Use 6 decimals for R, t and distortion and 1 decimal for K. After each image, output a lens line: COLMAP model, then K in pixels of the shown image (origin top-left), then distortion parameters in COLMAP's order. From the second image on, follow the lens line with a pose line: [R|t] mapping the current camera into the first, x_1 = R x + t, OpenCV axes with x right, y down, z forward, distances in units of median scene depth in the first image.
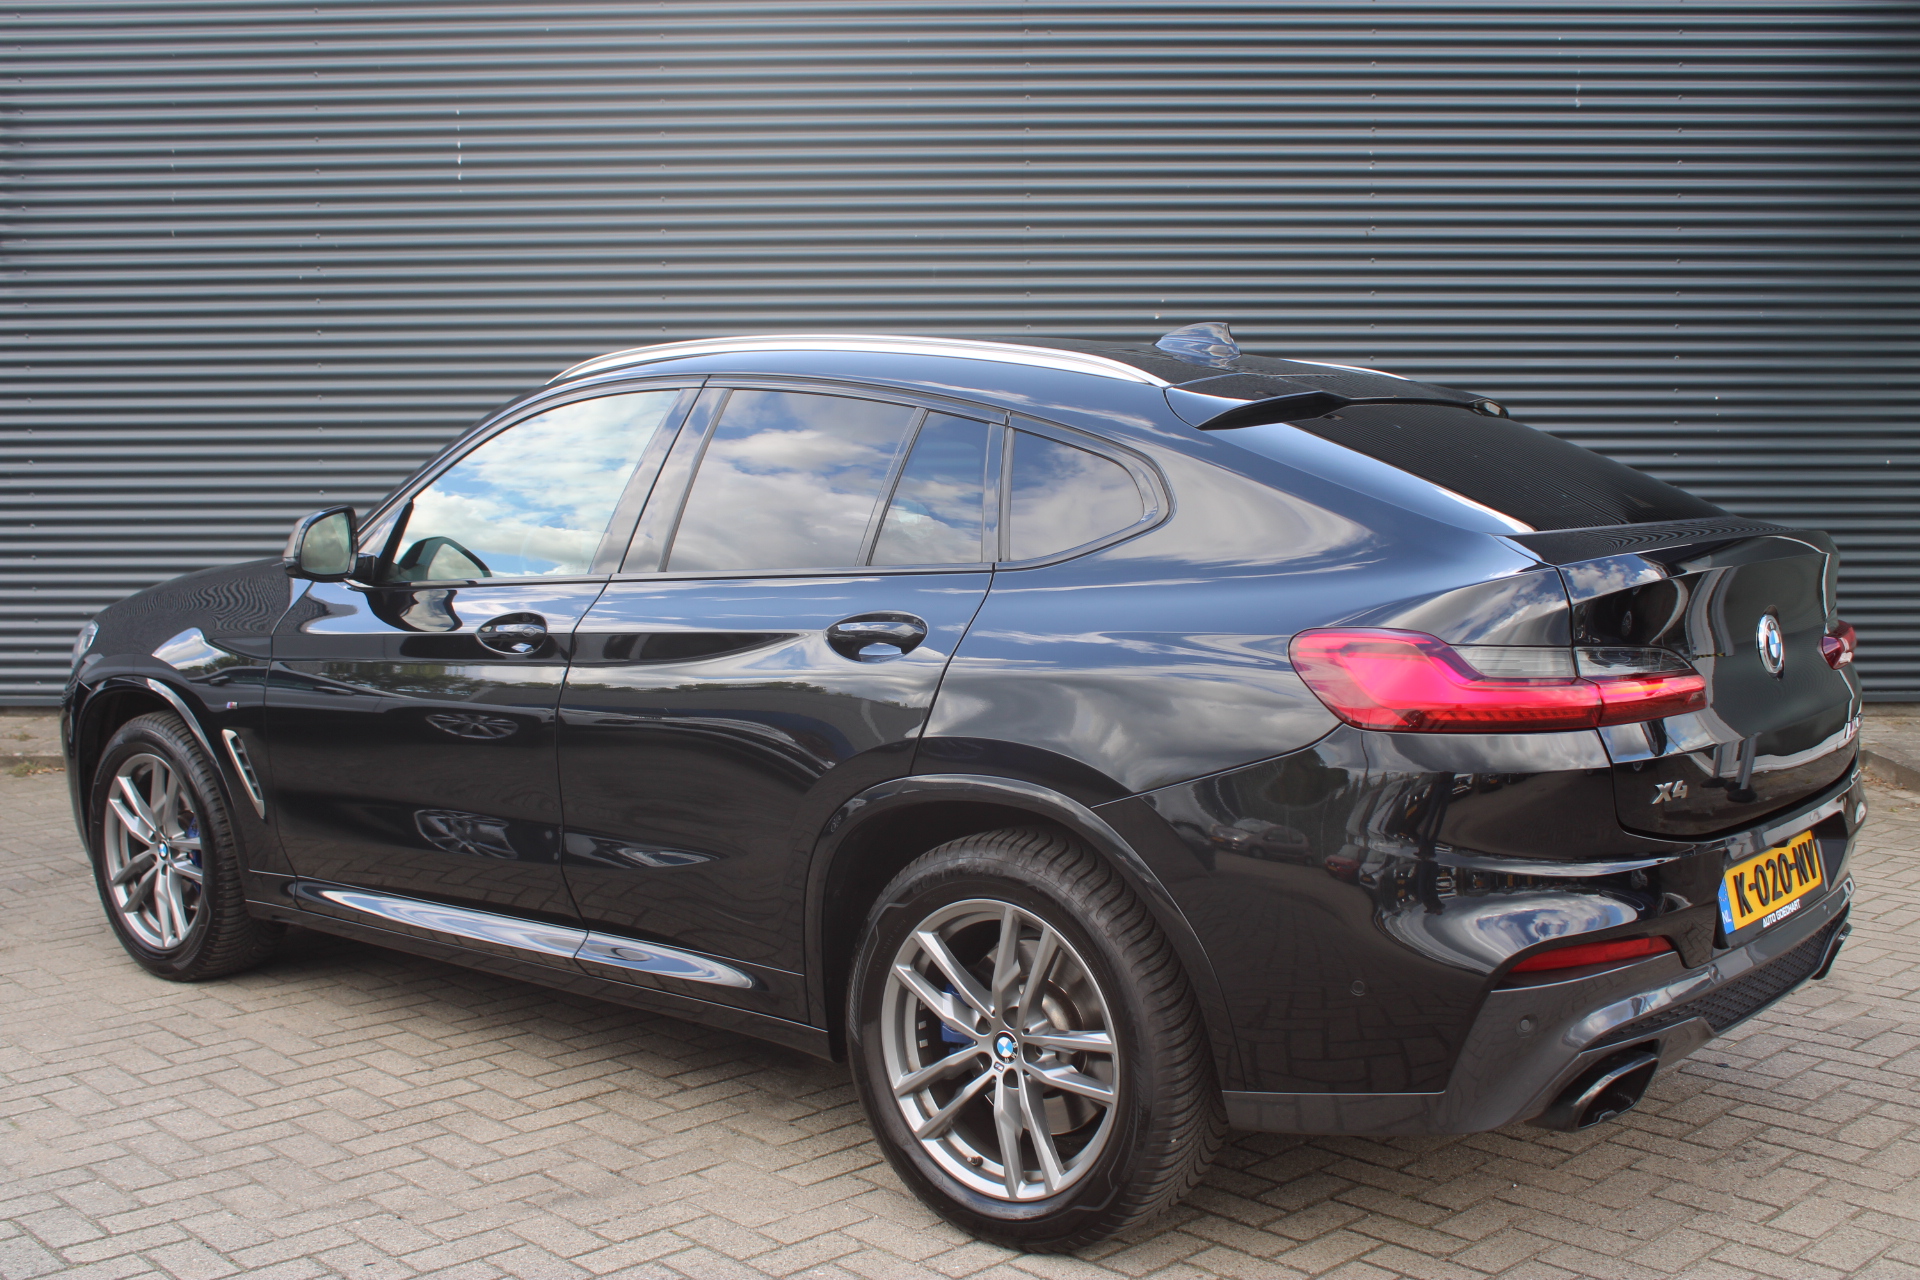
lens RADIAL K [[2087.2, 0, 934.4], [0, 2087.2, 666.9], [0, 0, 1]] dist [-0.062950, 0.000000]
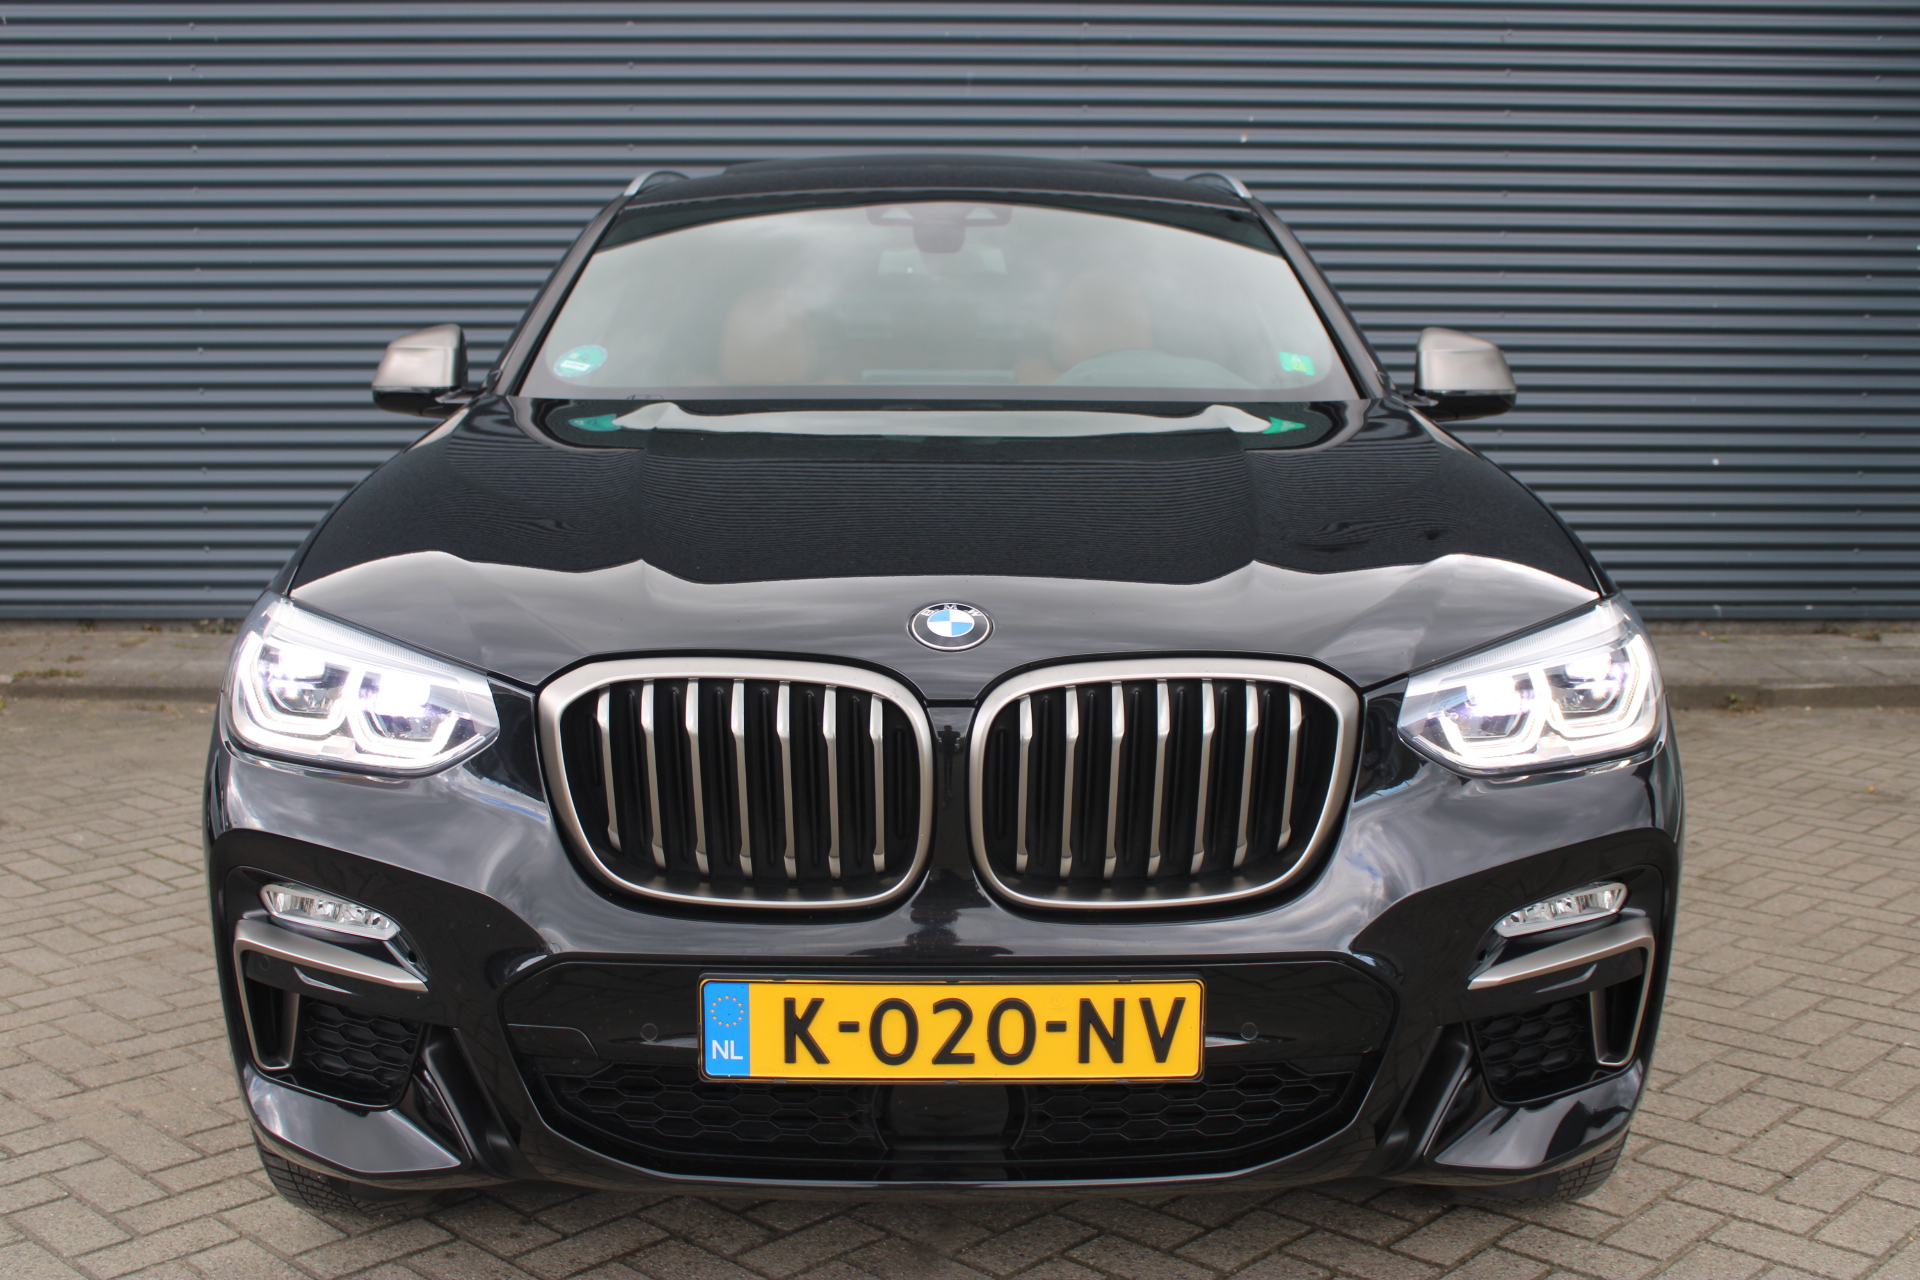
lens RADIAL K [[2175.7, 0, 964.2], [0, 2175.7, 658.9], [0, 0, 1]] dist [-0.052717, 0.000000]
pose [[0.998769, 0.000041, 0.049612, -0.086986], [-0.002111, 0.999129, 0.041665, -0.002001], [-0.049567, -0.041718, 0.997899, 0.310641]]
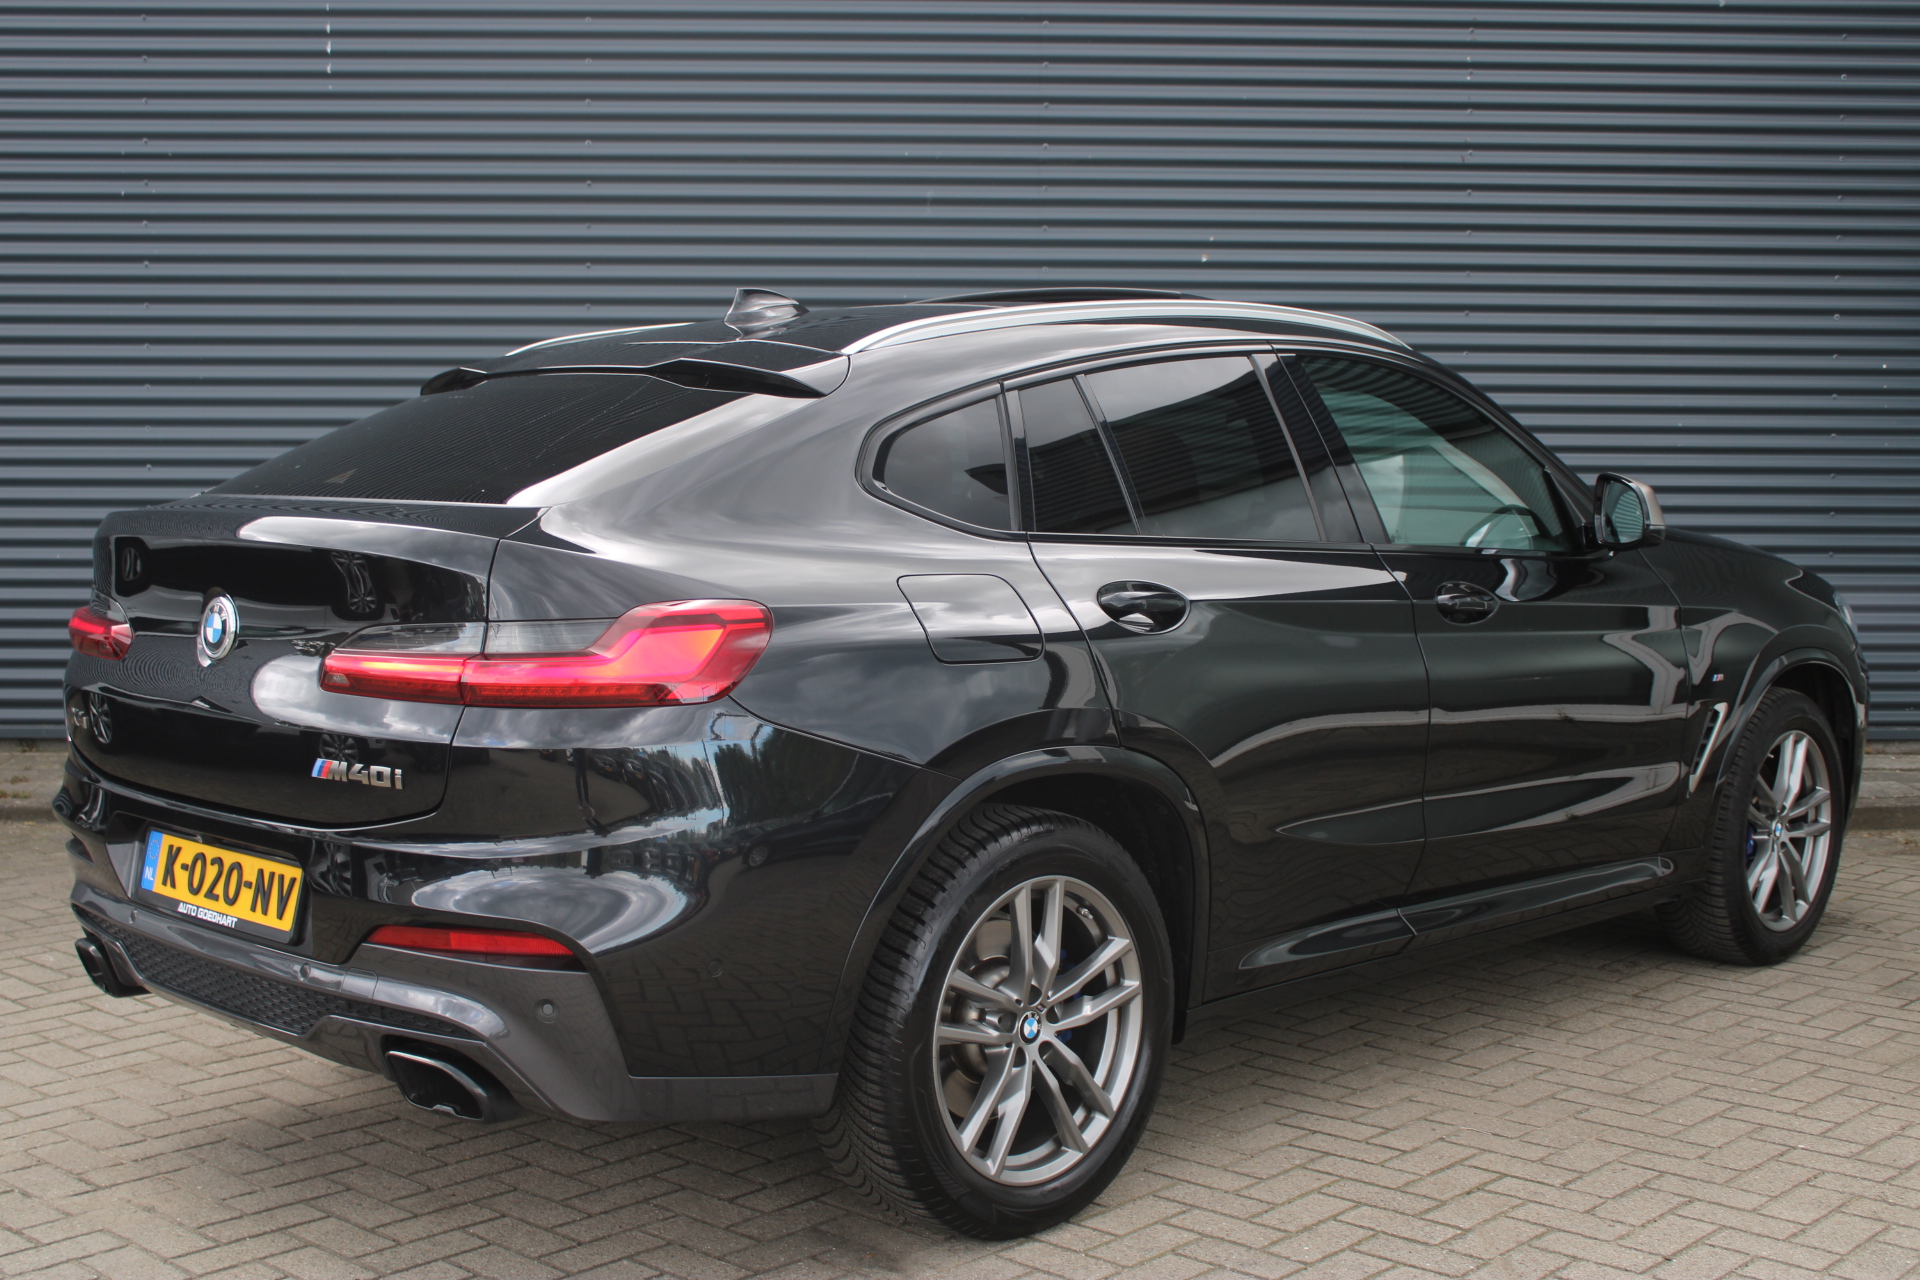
lens RADIAL K [[2402.8, 0, 955.9], [0, 2402.8, 632.9], [0, 0, 1]] dist [-0.045575, 0.000000]
pose [[0.998096, 0.004359, 0.061525, -0.091605], [-0.003252, 0.999831, -0.018078, -0.011911], [-0.061593, 0.017844, 0.997942, 0.161304]]
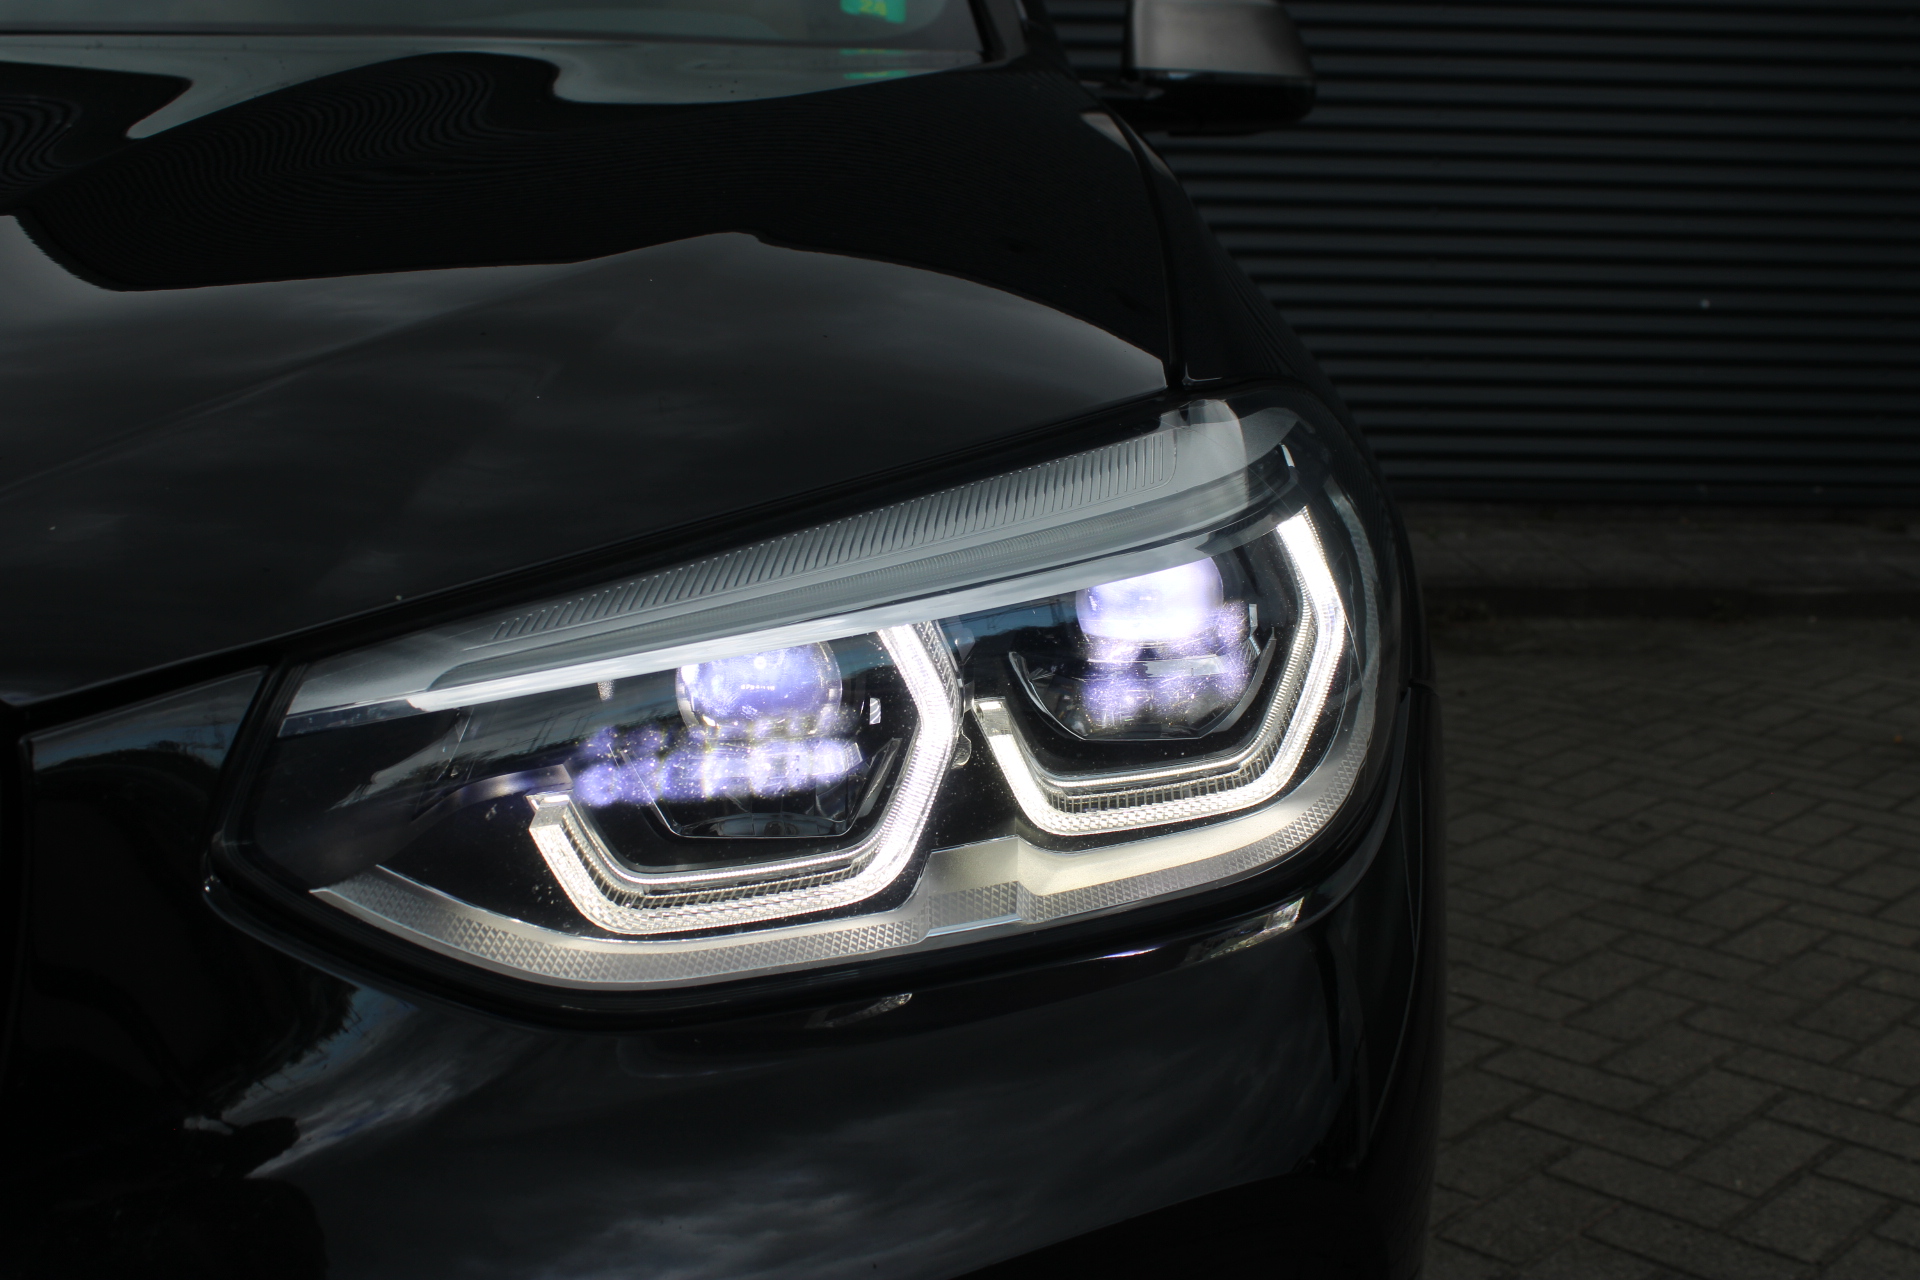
lens RADIAL K [[2175.7, 0, 982.8], [0, 2175.7, 641.4], [0, 0, 1]] dist [-0.052717, 0.000000]
pose [[0.998377, 0.008886, 0.056245, 0.066275], [-0.013881, 0.995931, 0.089041, 0.008890], [-0.055225, -0.089678, 0.994439, 0.654927]]
